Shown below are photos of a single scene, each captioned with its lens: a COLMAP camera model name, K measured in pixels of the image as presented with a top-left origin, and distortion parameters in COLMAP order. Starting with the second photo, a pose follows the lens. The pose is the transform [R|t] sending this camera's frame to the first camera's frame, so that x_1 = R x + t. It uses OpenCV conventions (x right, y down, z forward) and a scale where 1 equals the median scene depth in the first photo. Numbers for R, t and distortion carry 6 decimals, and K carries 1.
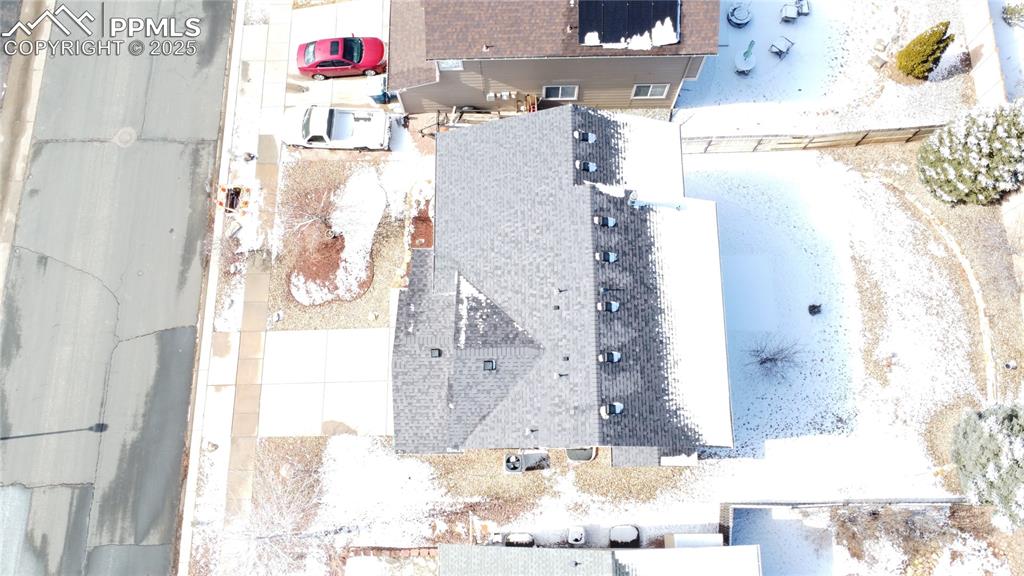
lens RADIAL K [[744.8, 0, 511.9], [0, 744.8, 286.1], [0, 0, 1]] dist [0.009042, -0.006987]
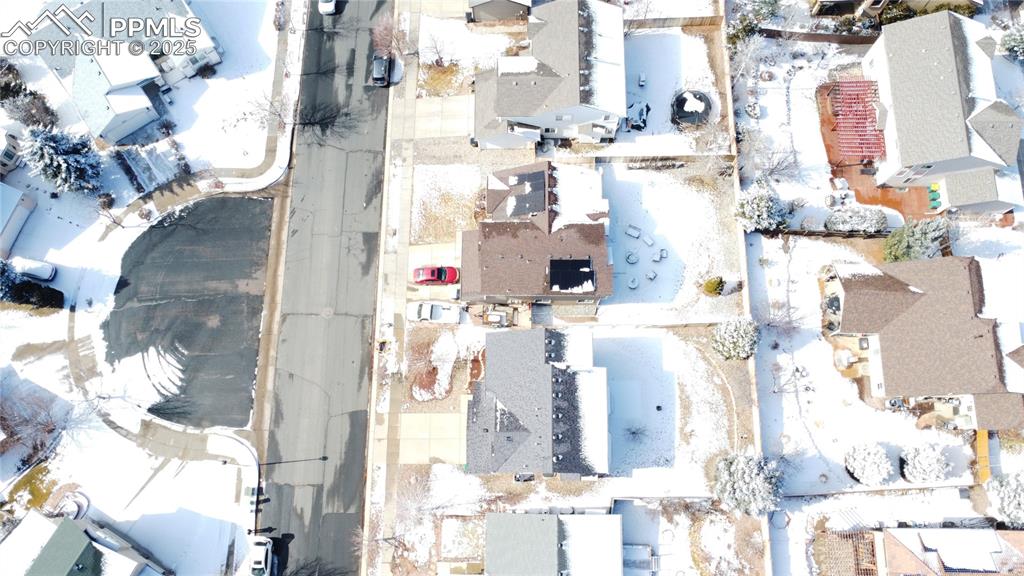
lens RADIAL K [[744.8, 0, 512.8], [0, 744.8, 289.6], [0, 0, 1]] dist [0.009042, -0.006987]
pose [[0.999902, 0.013876, -0.001719, -0.016616], [-0.013880, 0.999901, -0.002503, -0.303776], [0.001684, 0.002527, 0.999995, -1.166914]]
